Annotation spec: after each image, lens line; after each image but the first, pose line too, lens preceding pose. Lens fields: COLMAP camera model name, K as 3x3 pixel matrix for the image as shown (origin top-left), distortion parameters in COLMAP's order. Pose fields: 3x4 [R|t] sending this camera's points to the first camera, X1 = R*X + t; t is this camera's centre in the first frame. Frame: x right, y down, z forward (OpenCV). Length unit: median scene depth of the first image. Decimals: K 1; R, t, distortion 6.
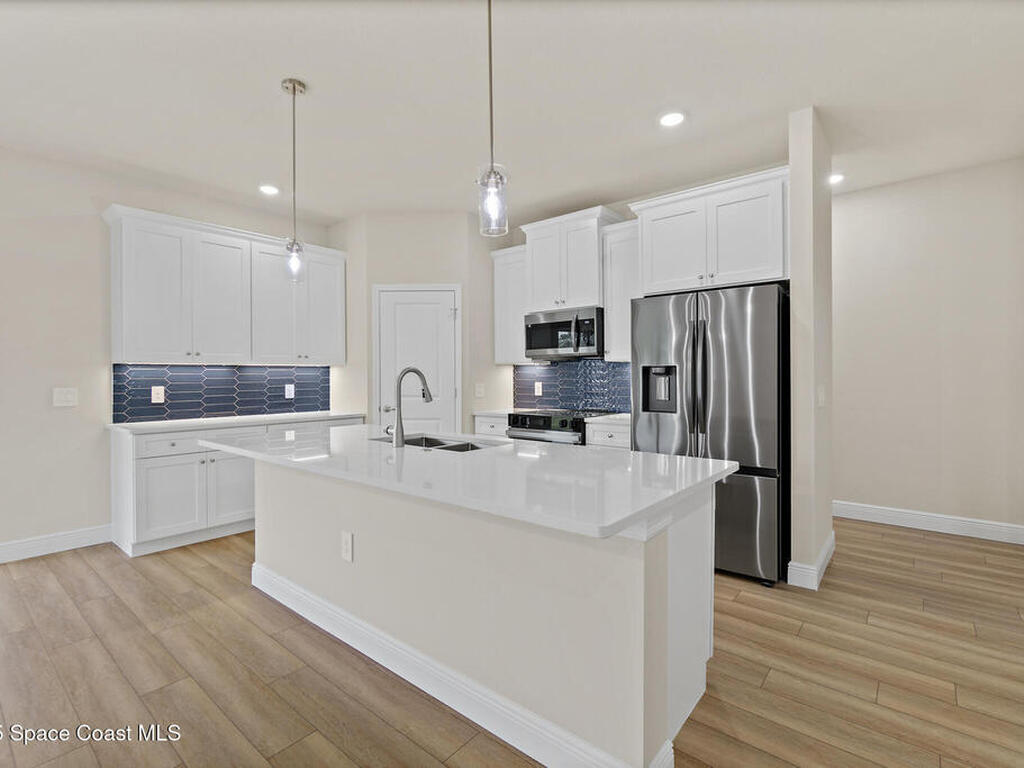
lens RADIAL K [[502.0, 0, 500.2], [0, 502.0, 376.3], [0, 0, 1]] dist [-0.000967, -0.000072]
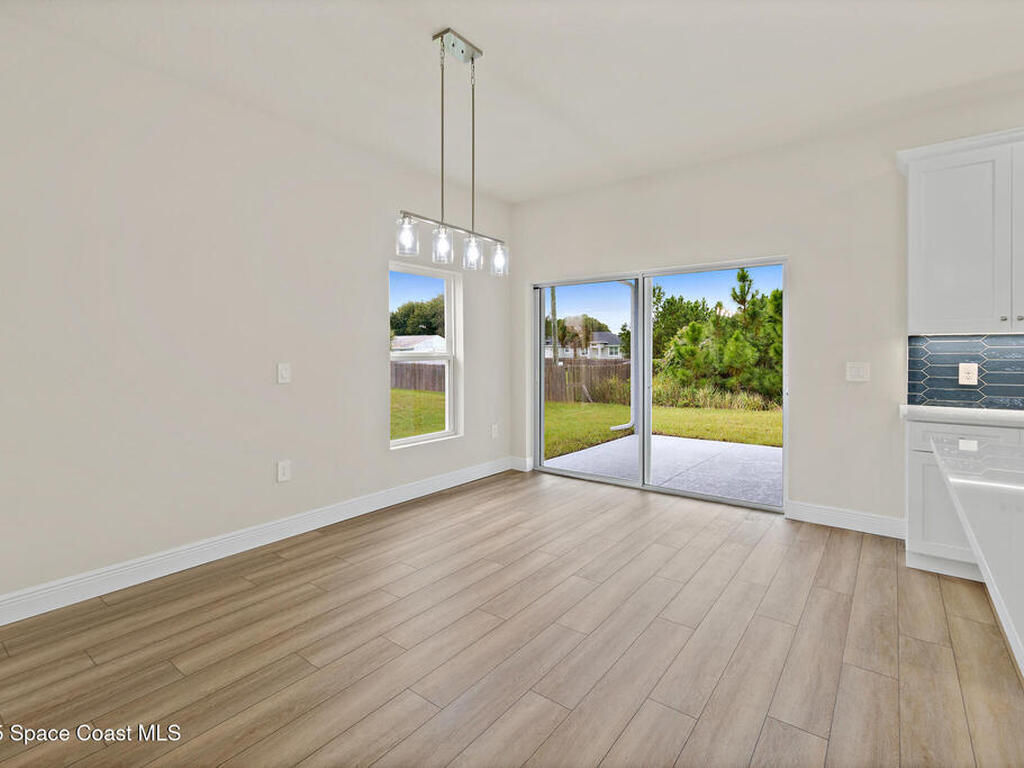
lens RADIAL K [[503.6, 0, 496.5], [0, 503.6, 354.8], [0, 0, 1]] dist [-0.002710, -0.000976]
pose [[0.034629, 0.008456, -0.999364, 0.065953], [-0.000466, 0.999964, 0.008445, 0.000845], [0.999400, 0.000173, 0.034632, 0.246079]]
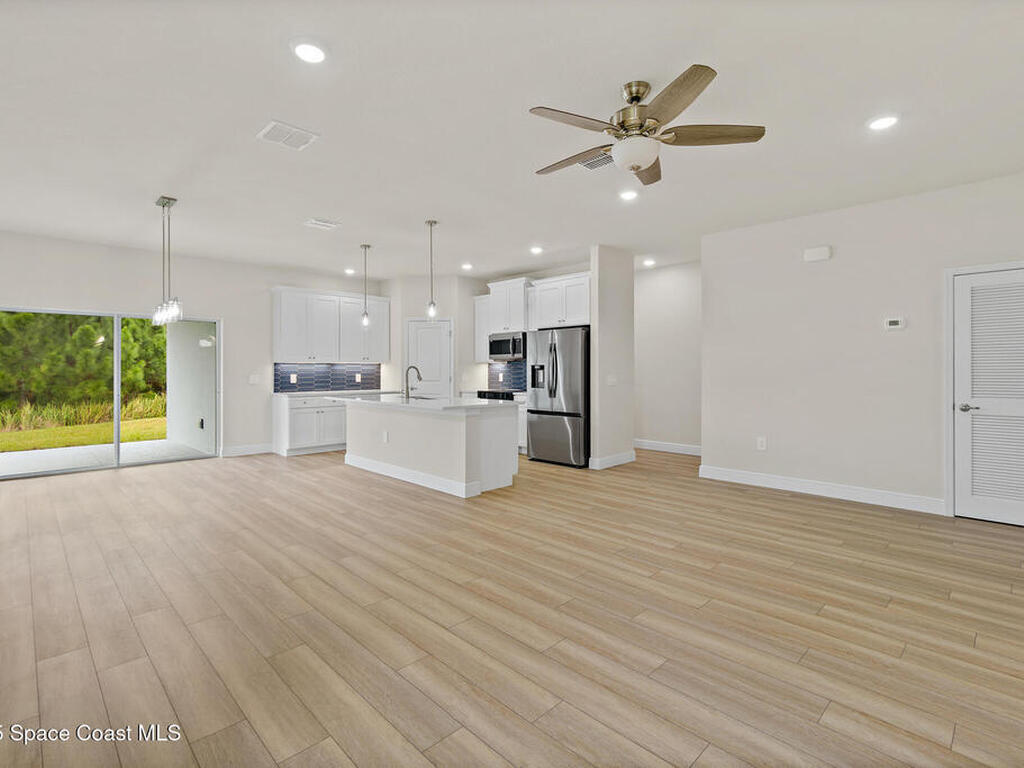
lens RADIAL K [[502.0, 0, 500.2], [0, 502.0, 376.3], [0, 0, 1]] dist [-0.000967, -0.000072]
pose [[0.995298, 0.005415, -0.096711, 0.291569], [-0.004201, 0.999910, 0.012748, -0.000639], [0.096771, -0.012282, 0.995231, -0.835608]]
